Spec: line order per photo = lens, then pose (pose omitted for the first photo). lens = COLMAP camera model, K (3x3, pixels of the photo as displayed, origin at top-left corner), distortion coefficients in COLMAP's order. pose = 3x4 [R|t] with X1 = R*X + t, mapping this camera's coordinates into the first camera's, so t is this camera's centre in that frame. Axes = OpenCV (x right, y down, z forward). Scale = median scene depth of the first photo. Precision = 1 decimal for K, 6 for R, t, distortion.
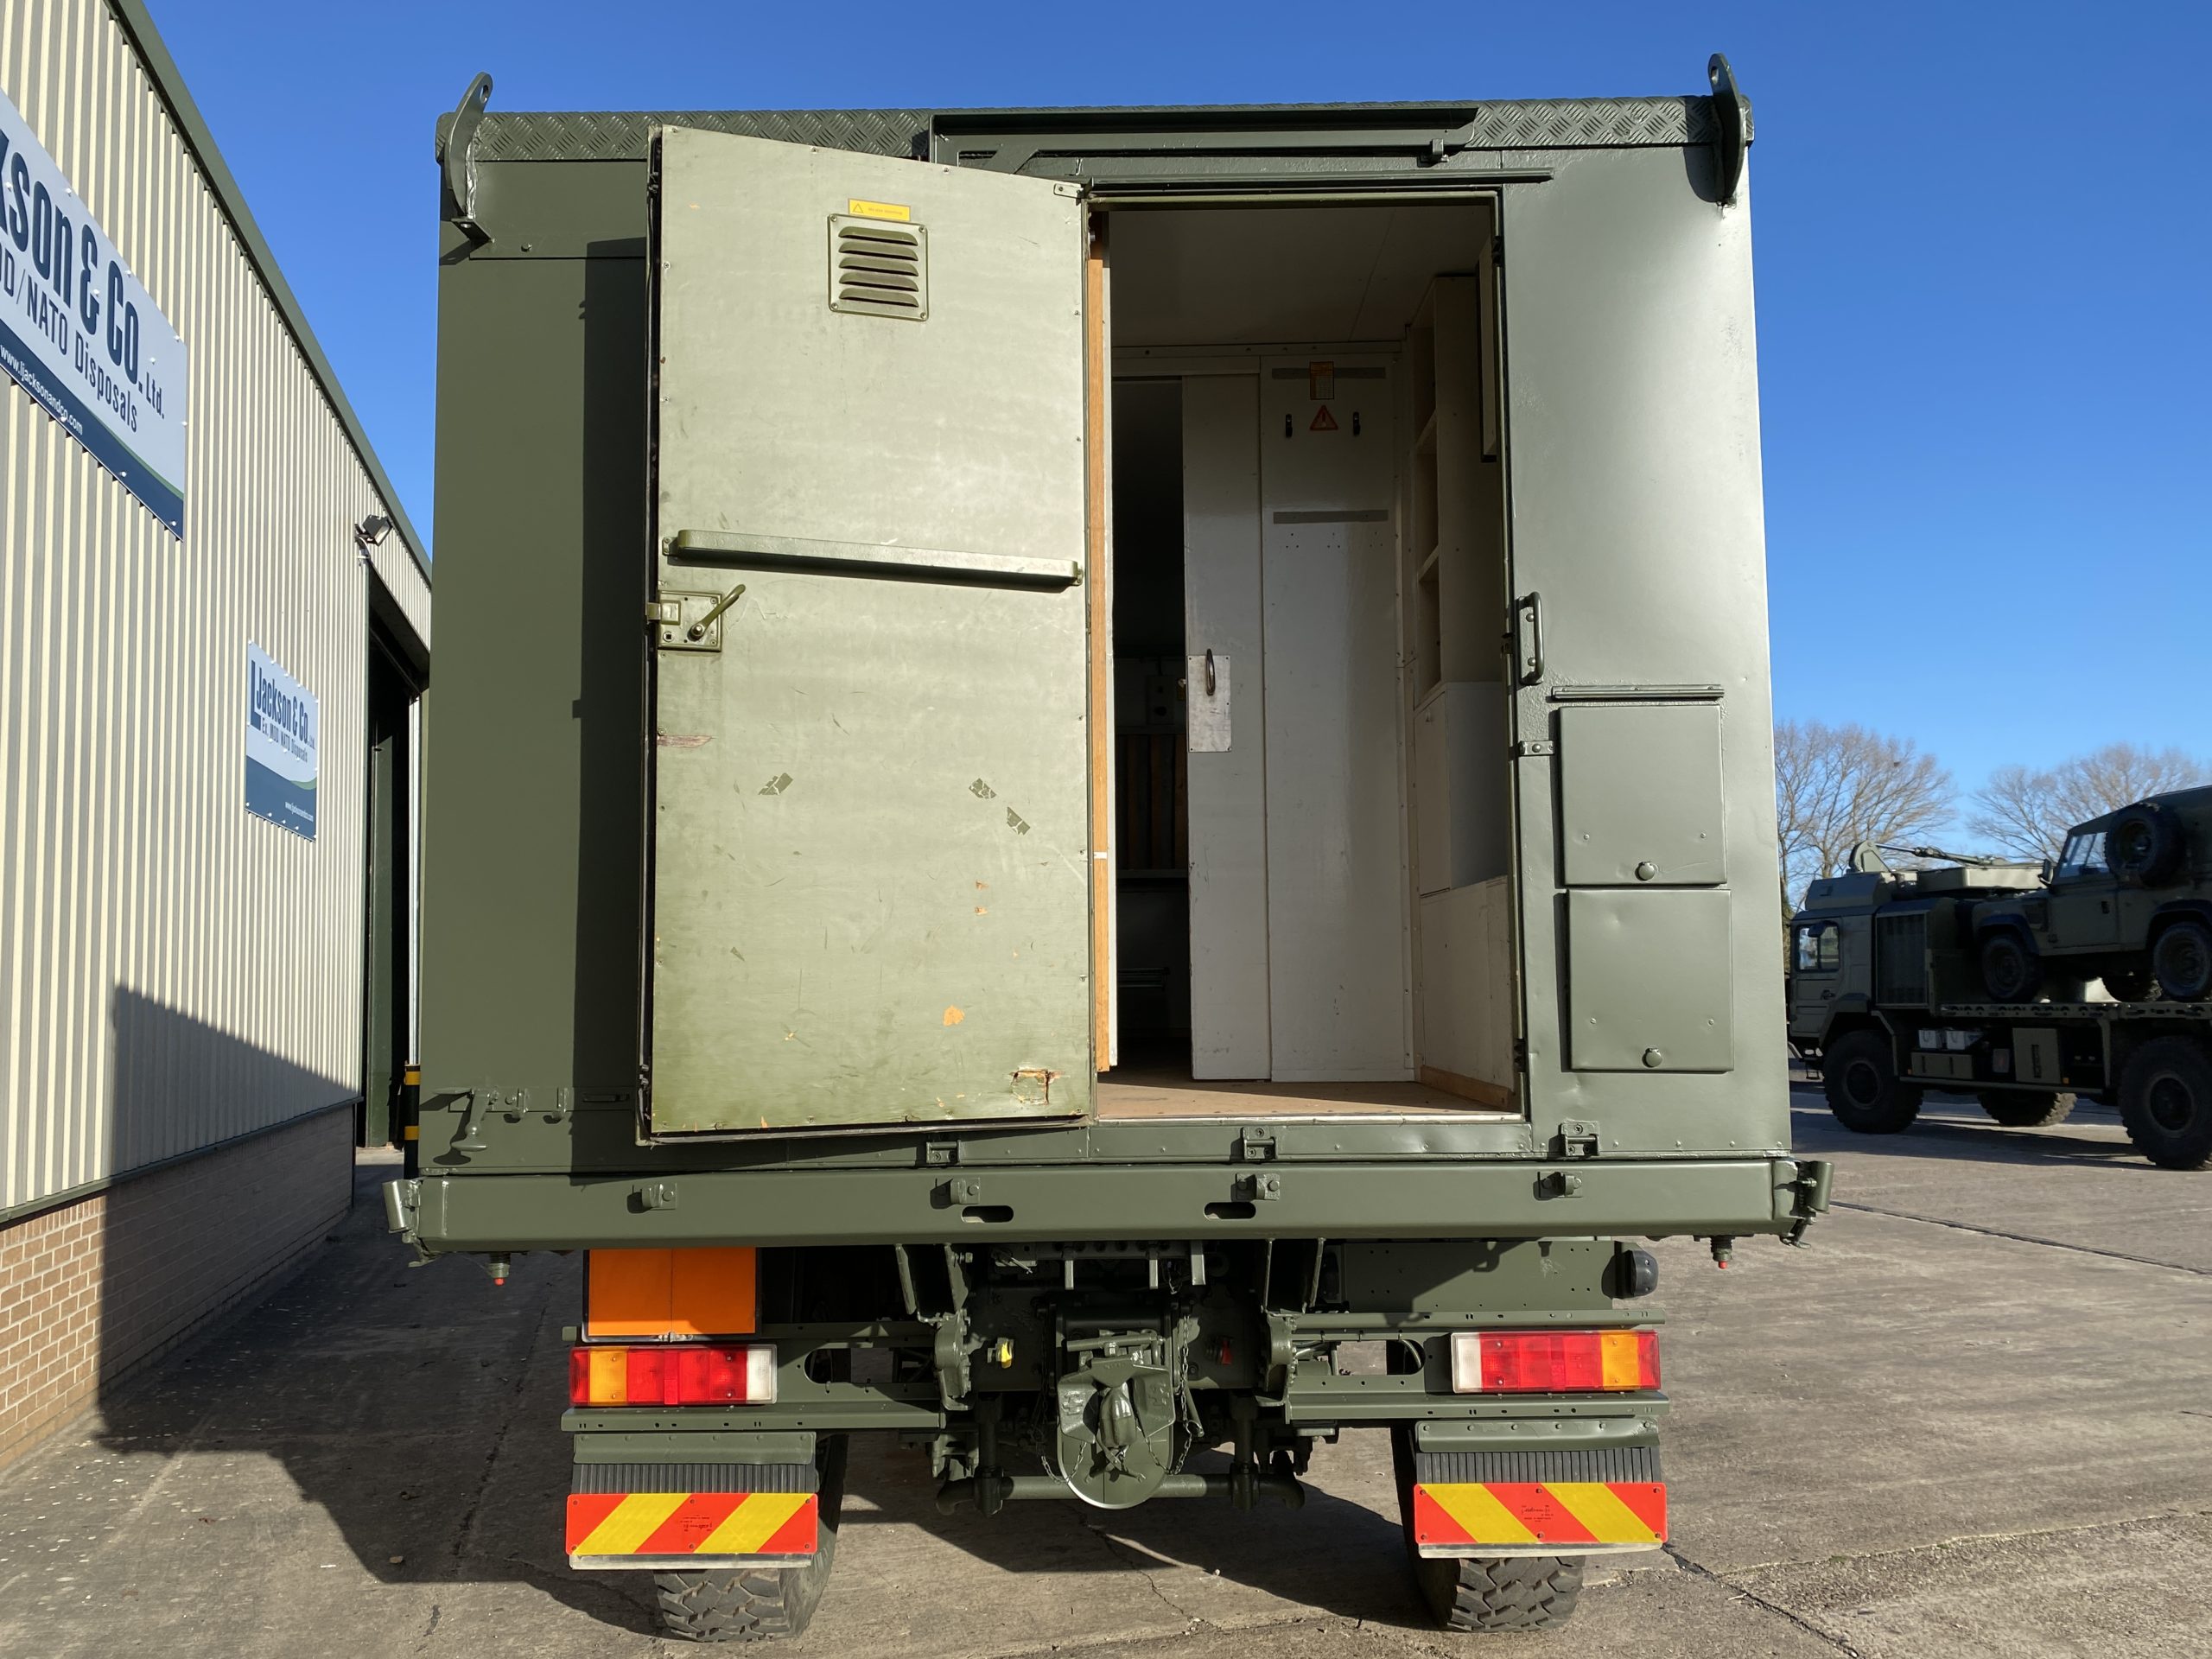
lens RADIAL K [[1682.6, 0, 1131.4], [0, 1682.6, 860.8], [0, 0, 1]] dist [0.031773, -0.020982]
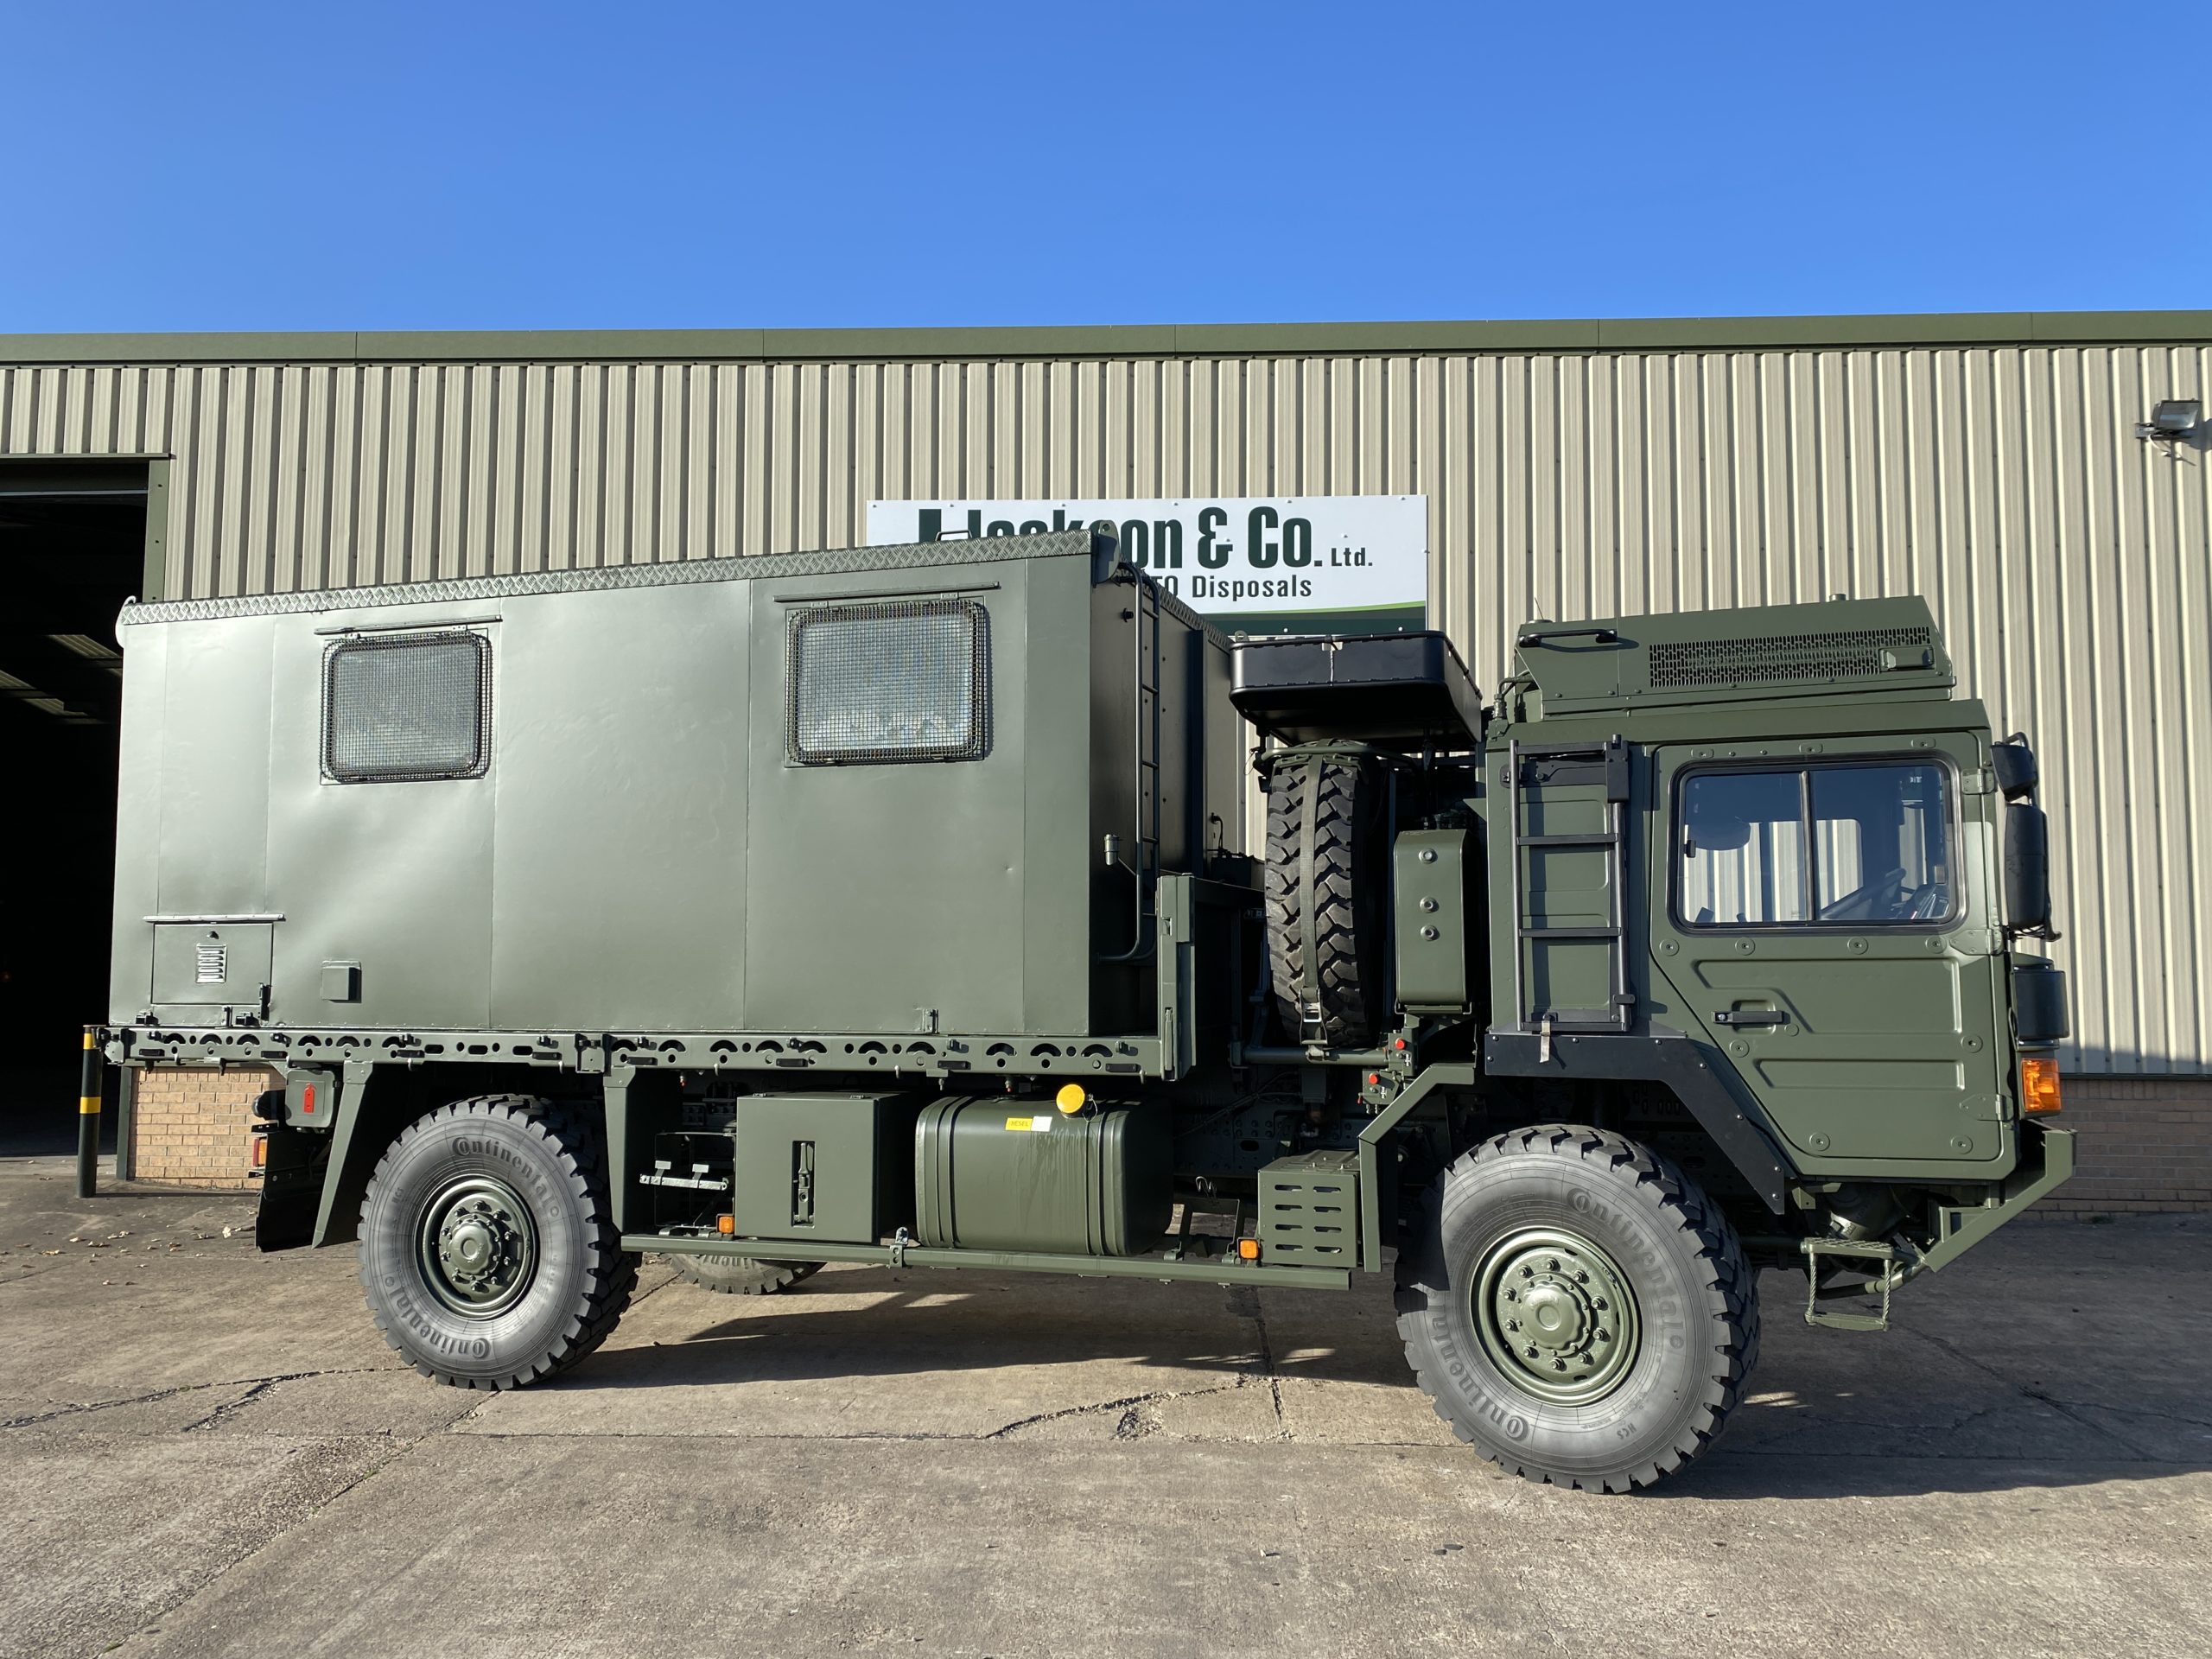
lens RADIAL K [[1682.6, 0, 1111.1], [0, 1682.6, 863.5], [0, 0, 1]] dist [0.031773, -0.020982]
pose [[-0.306792, -0.036196, -0.951088, 1.866018], [0.076968, 0.995060, -0.062697, 0.163780], [0.948659, -0.092439, -0.302491, 2.546539]]
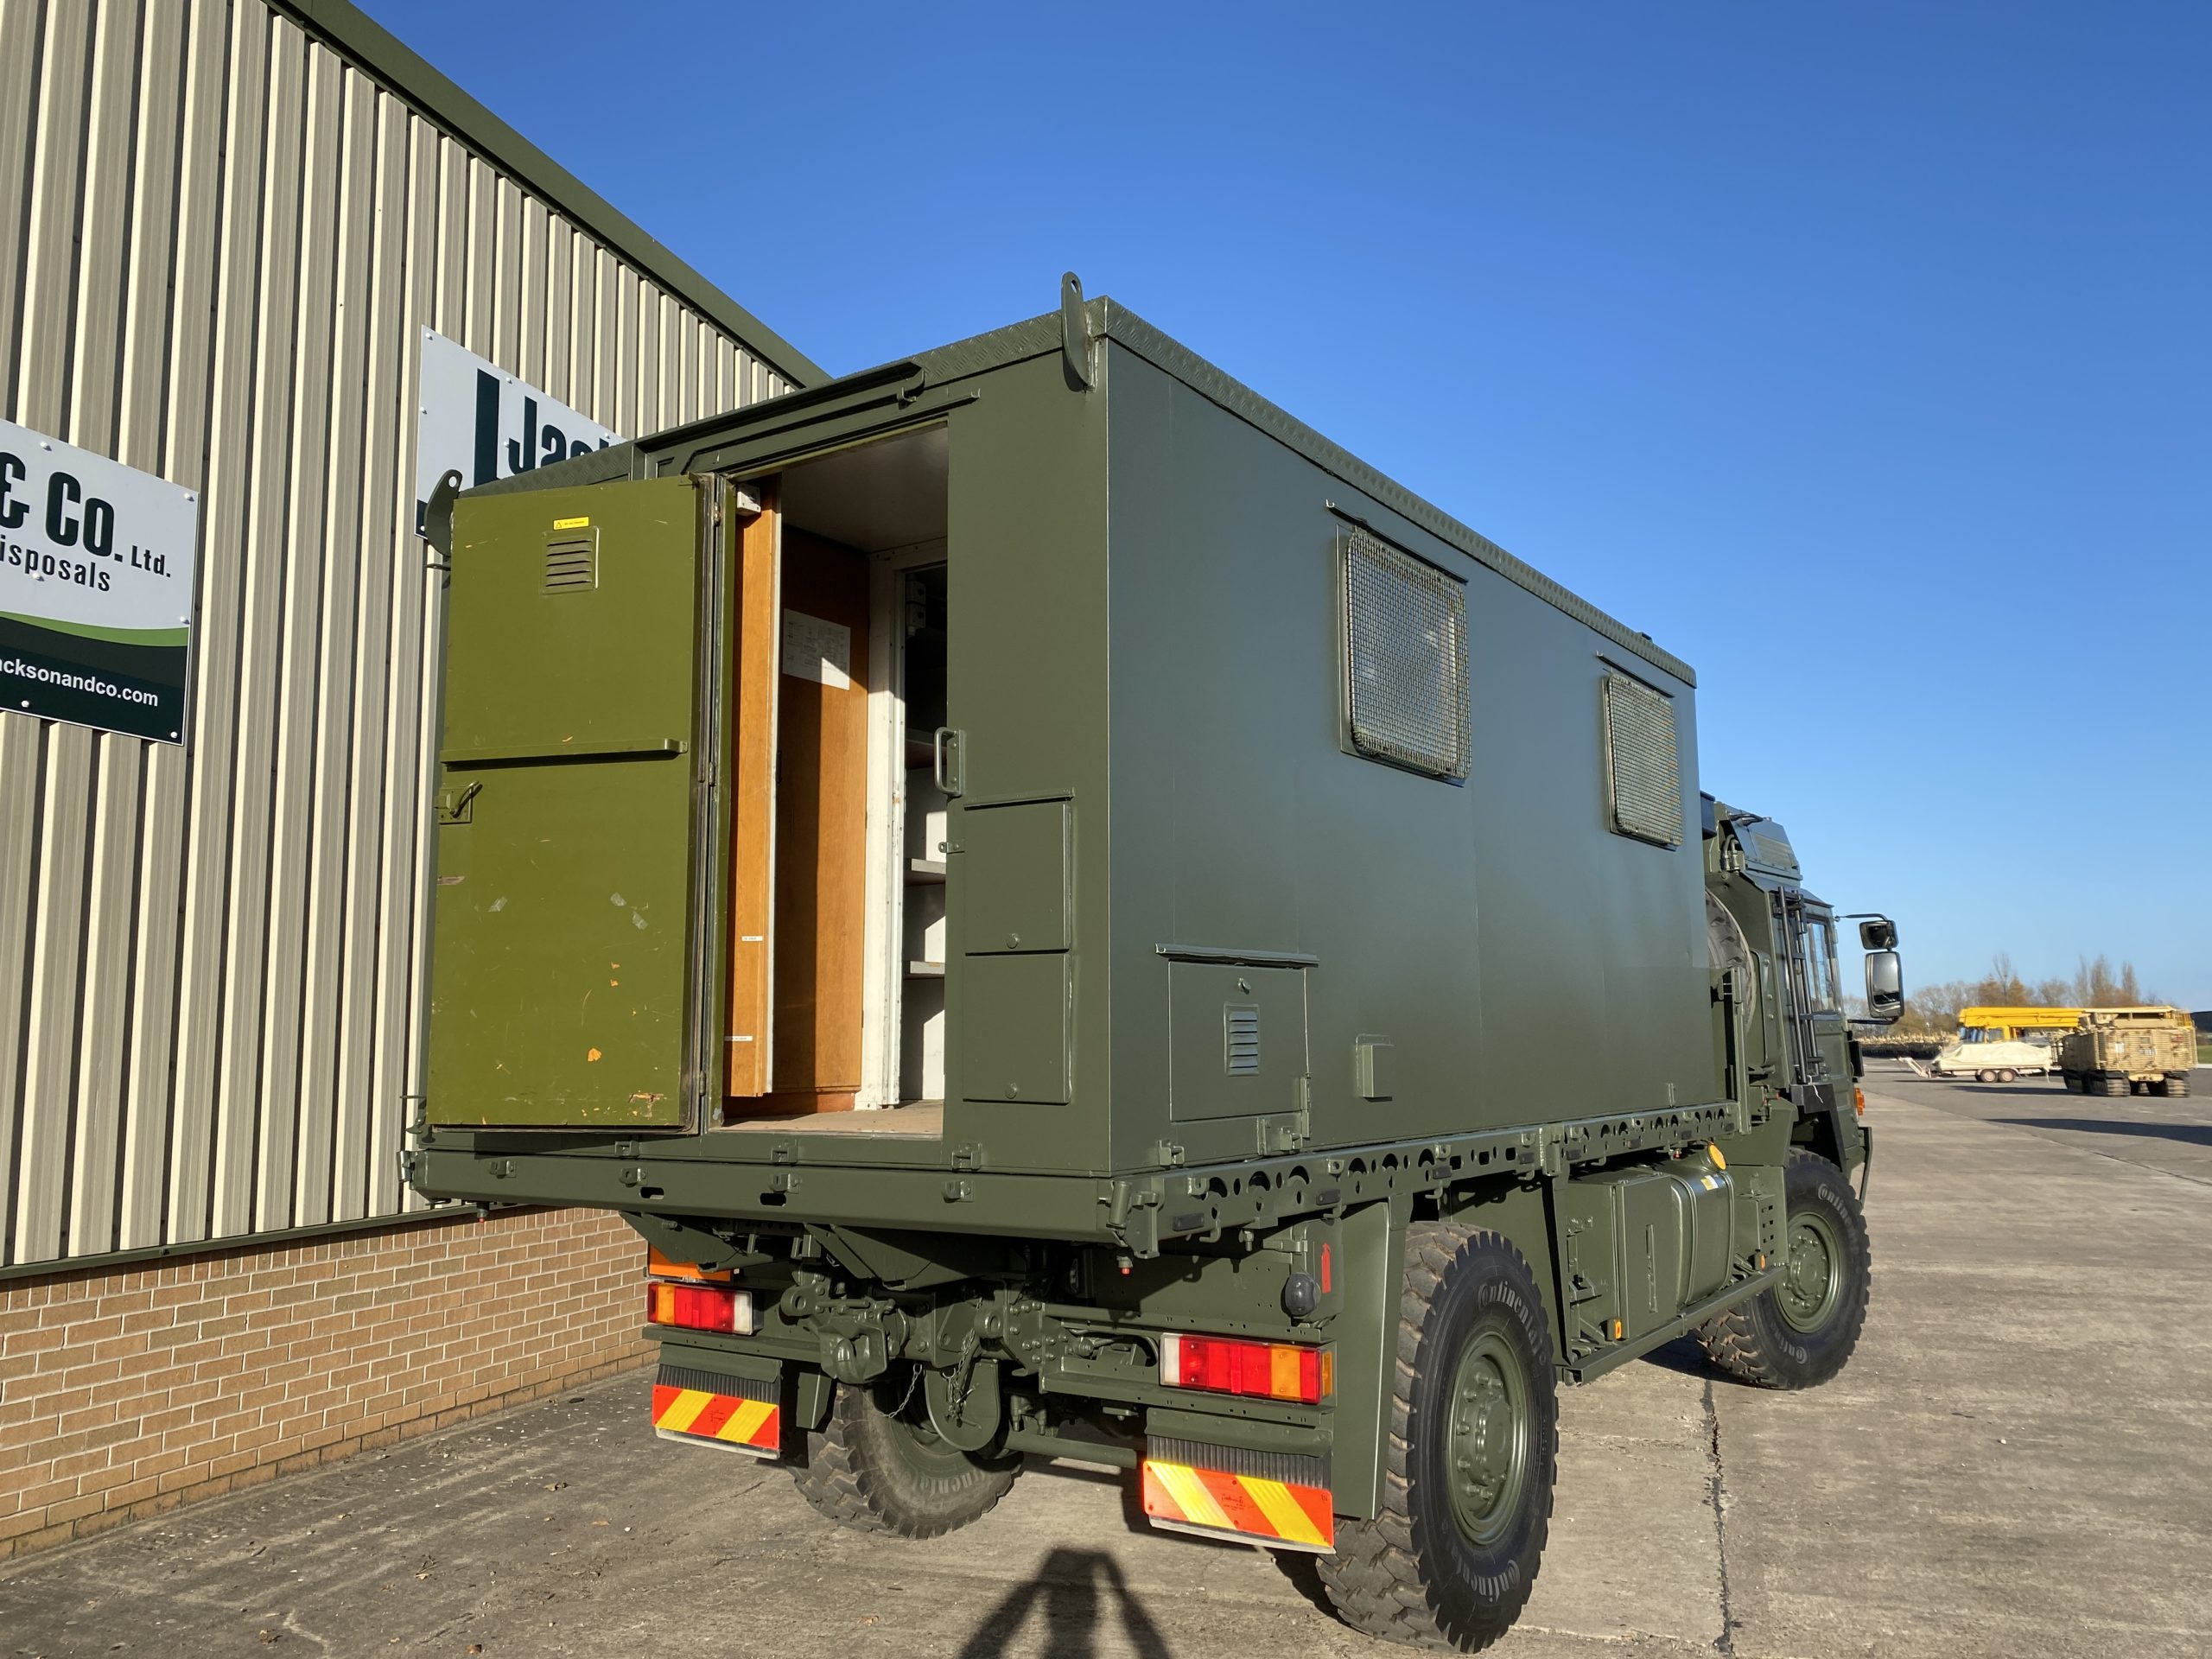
lens RADIAL K [[1682.6, 0, 1123.1], [0, 1682.6, 832.1], [0, 0, 1]] dist [0.031773, -0.020982]
pose [[0.827326, -0.065153, -0.557931, 0.838390], [0.041702, 0.997634, -0.054661, -0.002055], [0.560172, 0.021955, 0.828085, 0.013996]]
